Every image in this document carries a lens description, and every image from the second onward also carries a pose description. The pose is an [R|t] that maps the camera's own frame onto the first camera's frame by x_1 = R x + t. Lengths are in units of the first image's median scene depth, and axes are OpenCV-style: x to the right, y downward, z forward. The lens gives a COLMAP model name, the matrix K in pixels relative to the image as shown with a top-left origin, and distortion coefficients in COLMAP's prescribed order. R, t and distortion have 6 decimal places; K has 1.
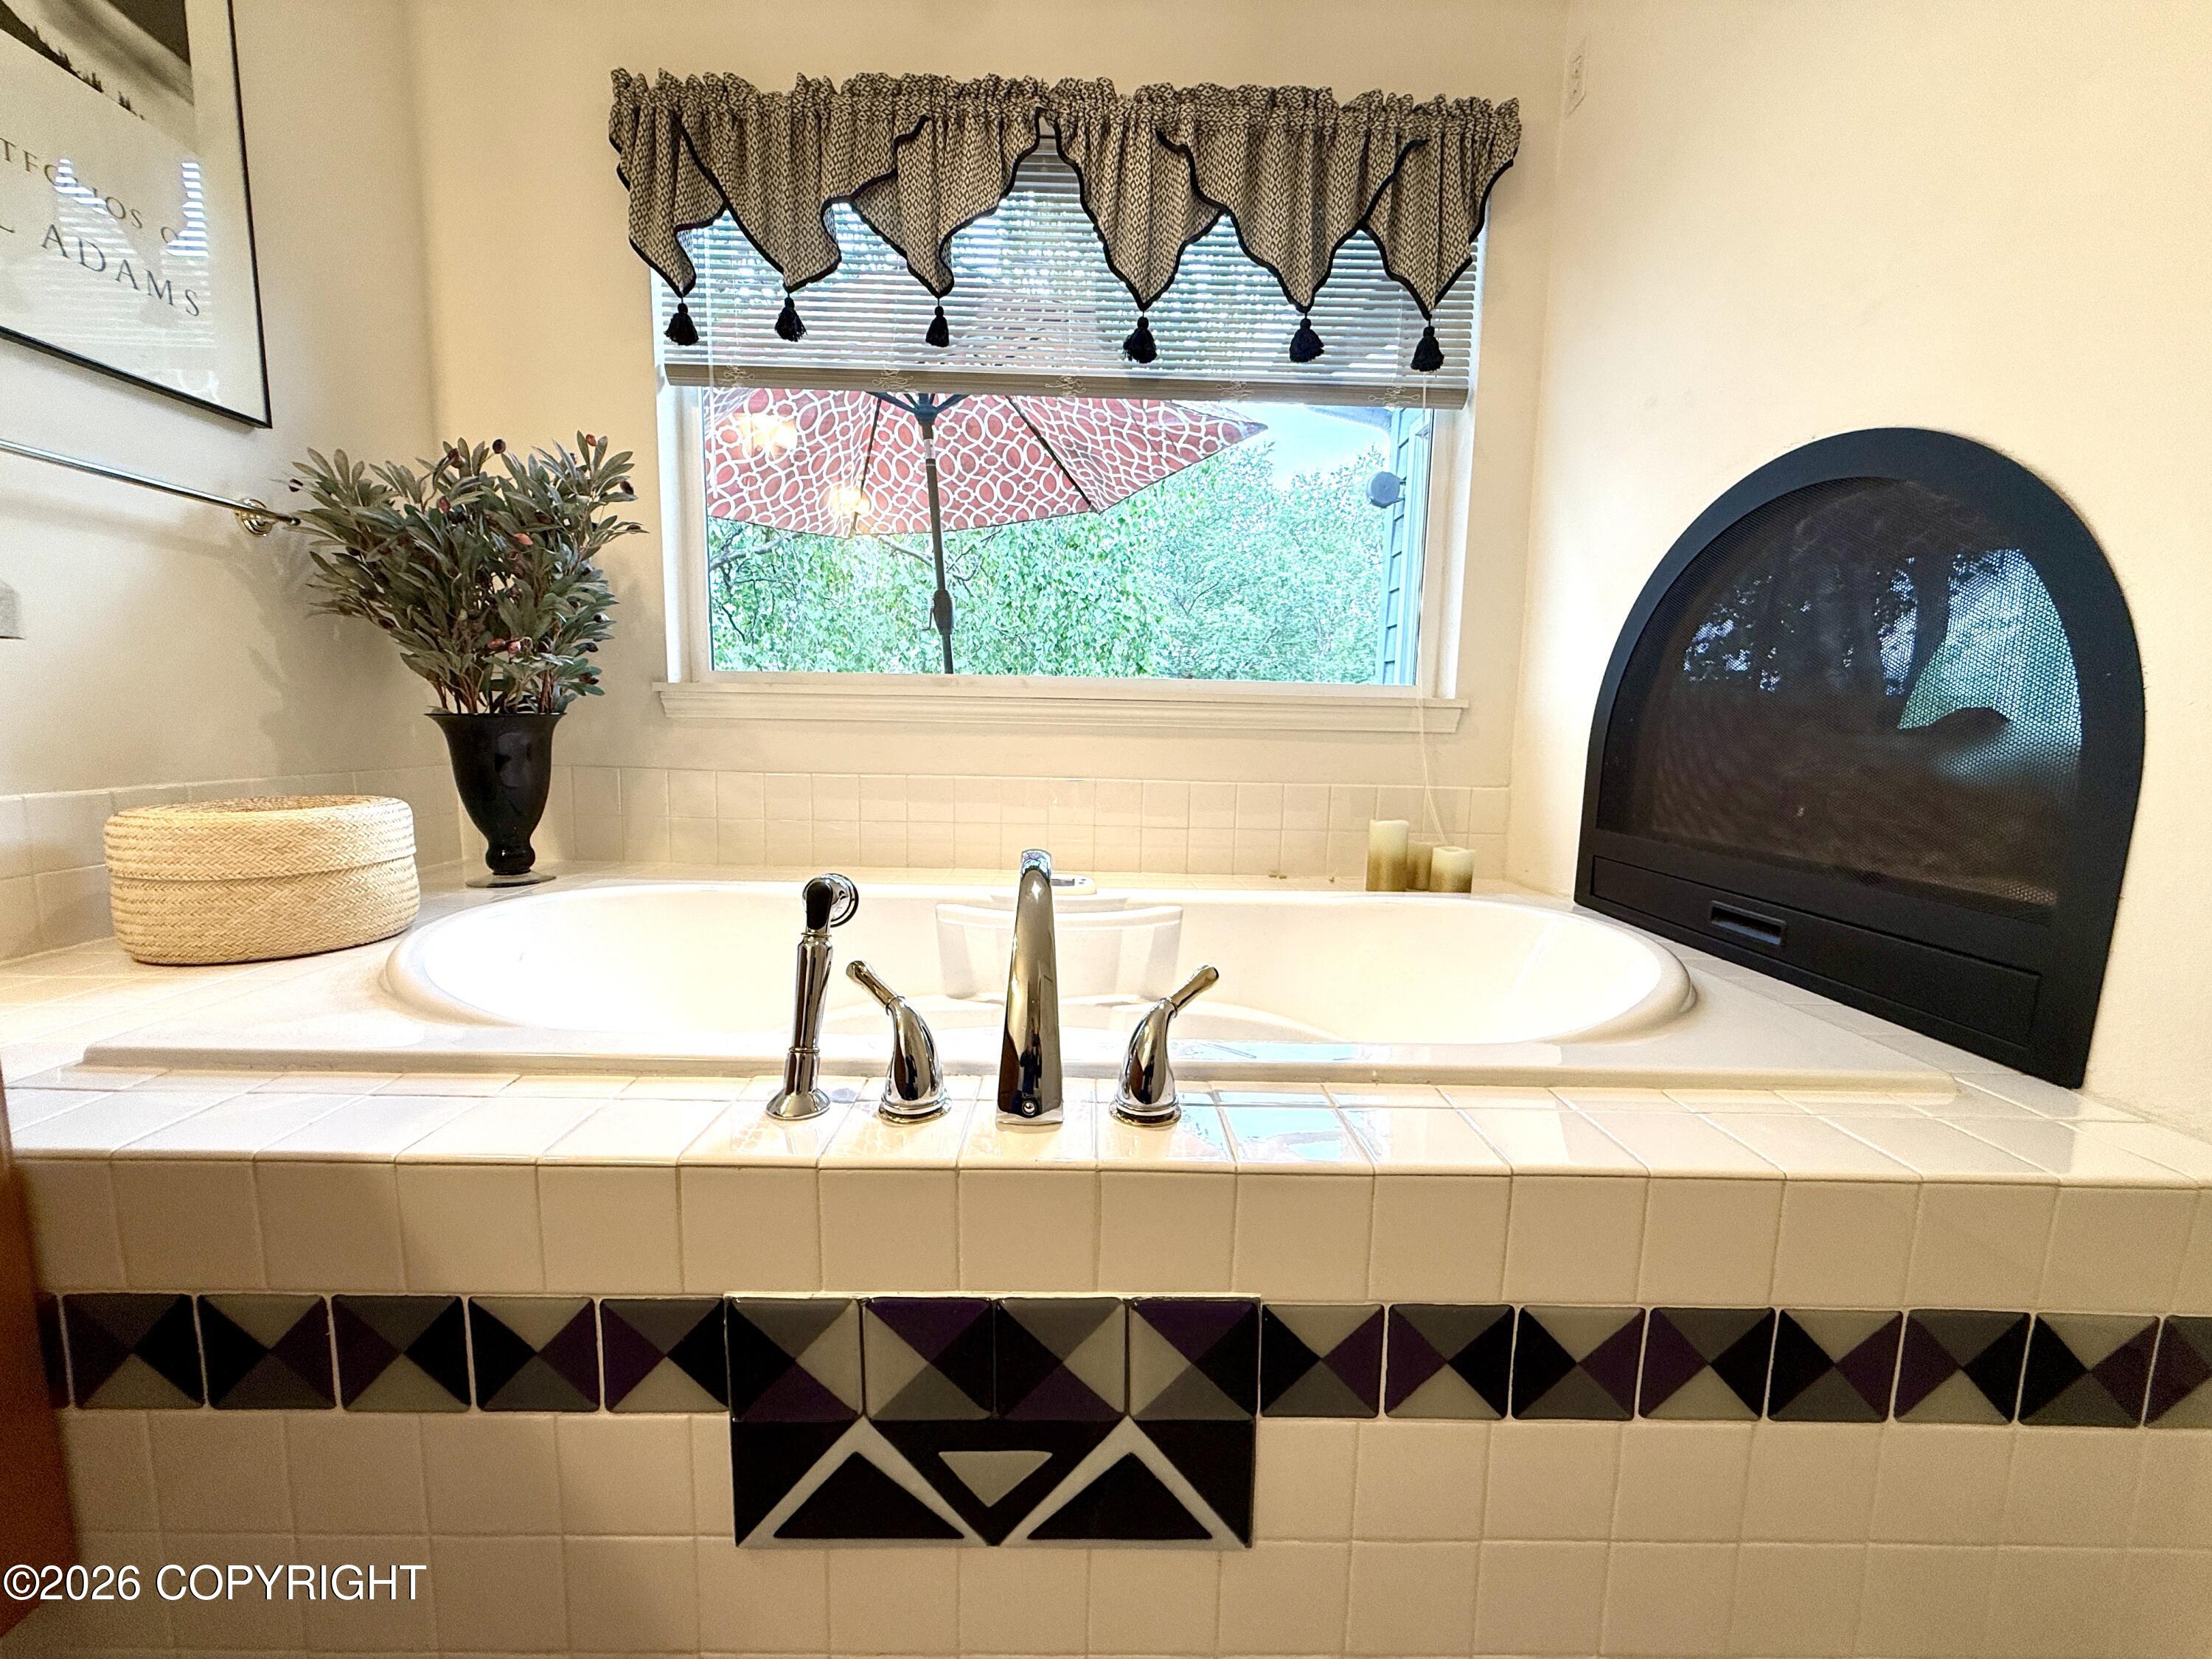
lens RADIAL K [[877.3, 0, 1096.9], [0, 877.3, 834.1], [0, 0, 1]] dist [-0.000393, -0.000150]
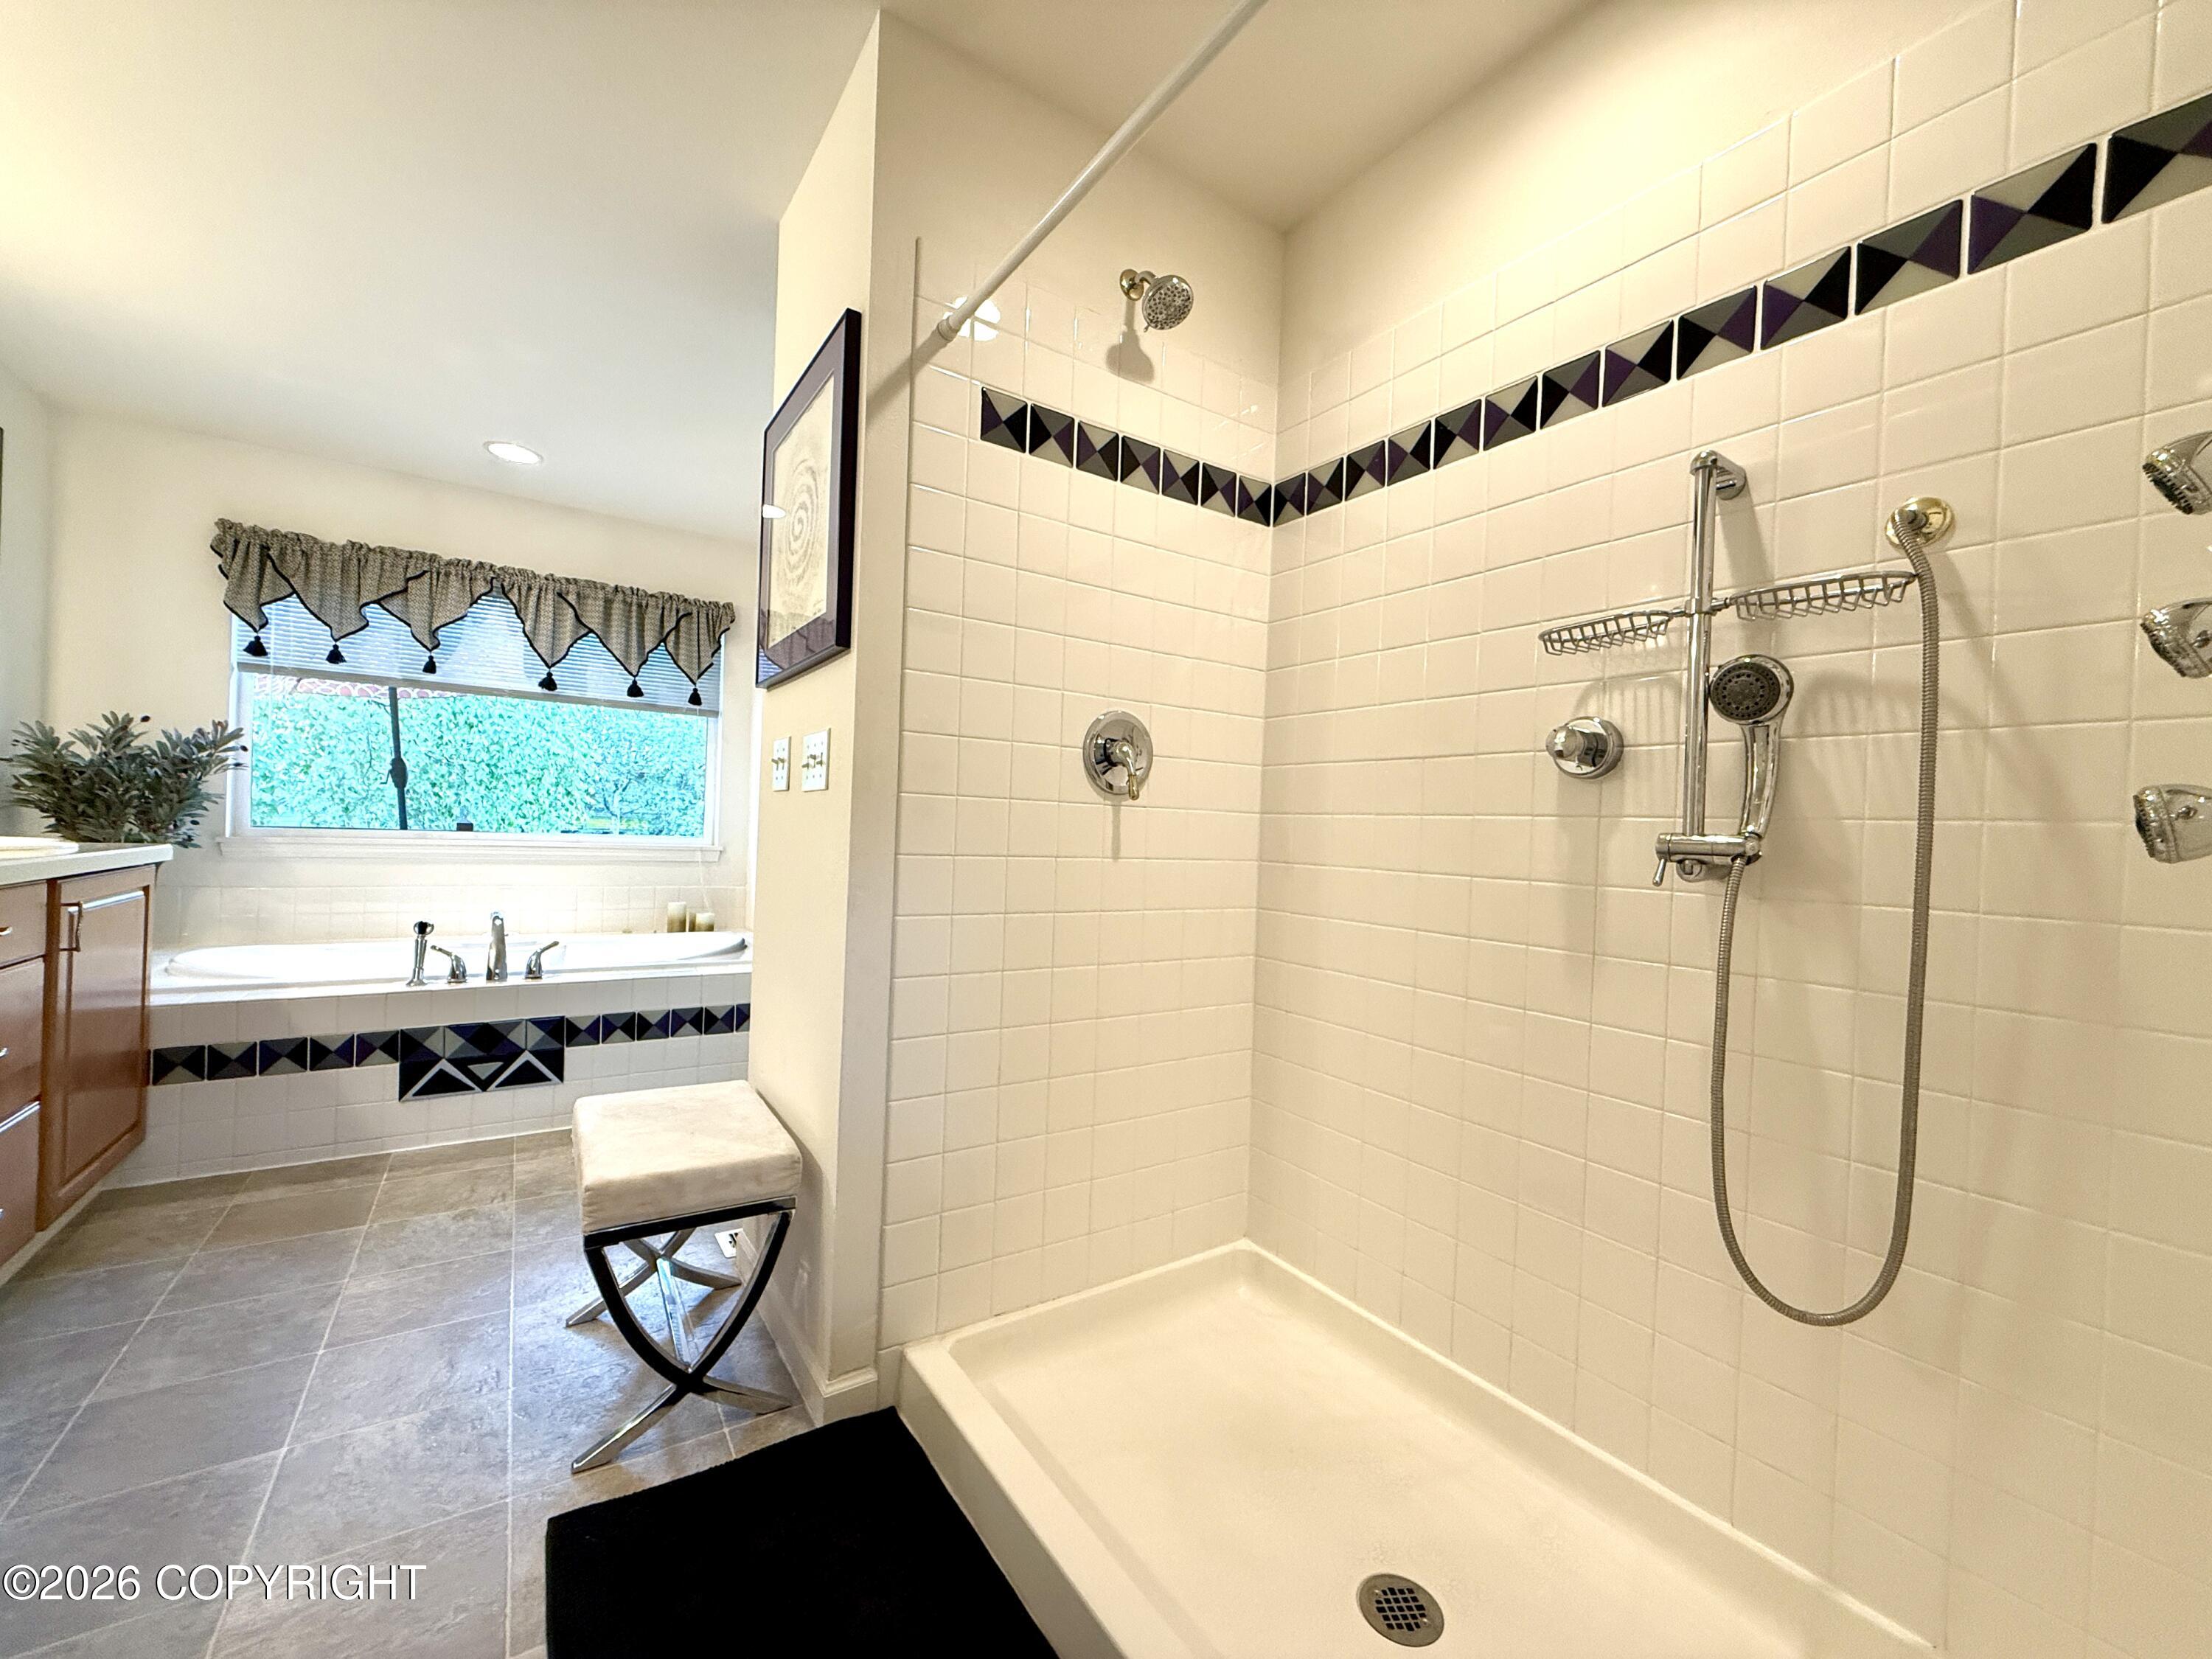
lens RADIAL K [[880.1, 0, 1095.9], [0, 880.1, 834.3], [0, 0, 1]] dist [0.001953, -0.000223]
pose [[0.841840, 0.007968, 0.539668, 0.018234], [0.048698, 0.994691, -0.090652, 0.071841], [-0.537526, 0.102595, 0.836983, -1.540777]]
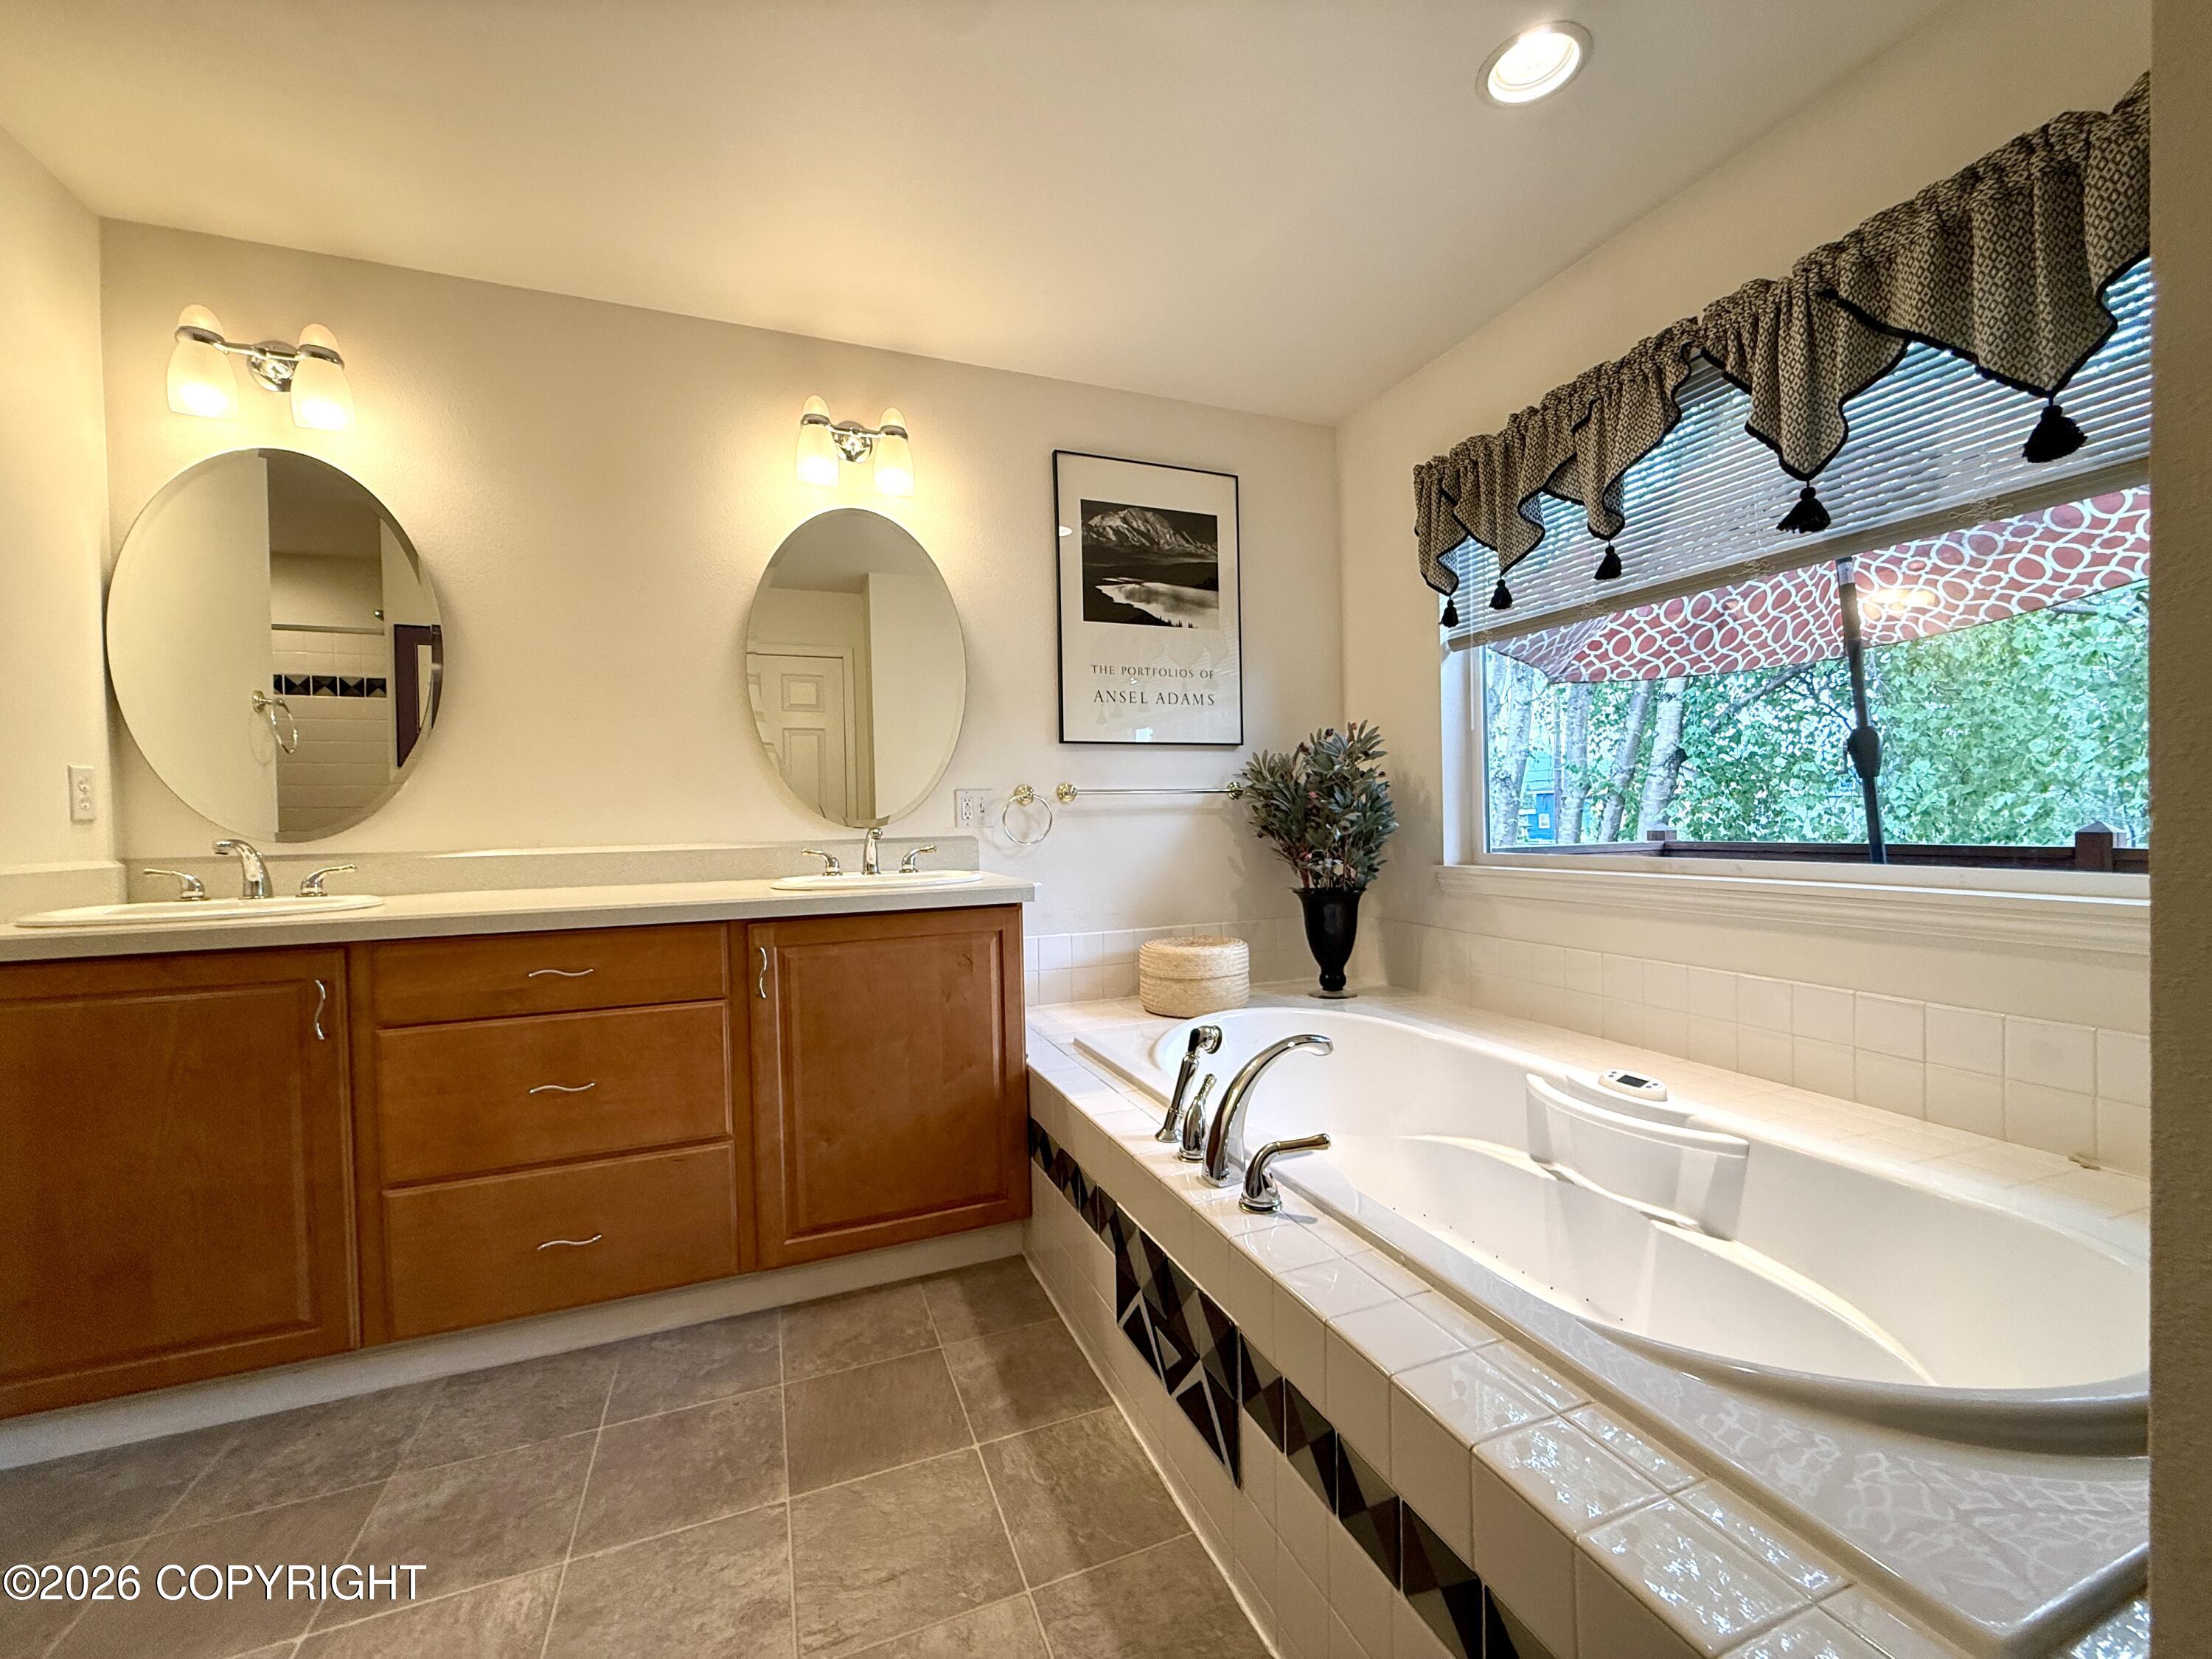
lens RADIAL K [[877.3, 0, 1096.9], [0, 877.3, 834.1], [0, 0, 1]] dist [-0.000393, -0.000150]
pose [[0.353644, -0.012410, -0.935298, 0.665216], [-0.090078, 0.994813, -0.047259, -0.121946], [0.931033, 0.100963, 0.350692, 0.023232]]
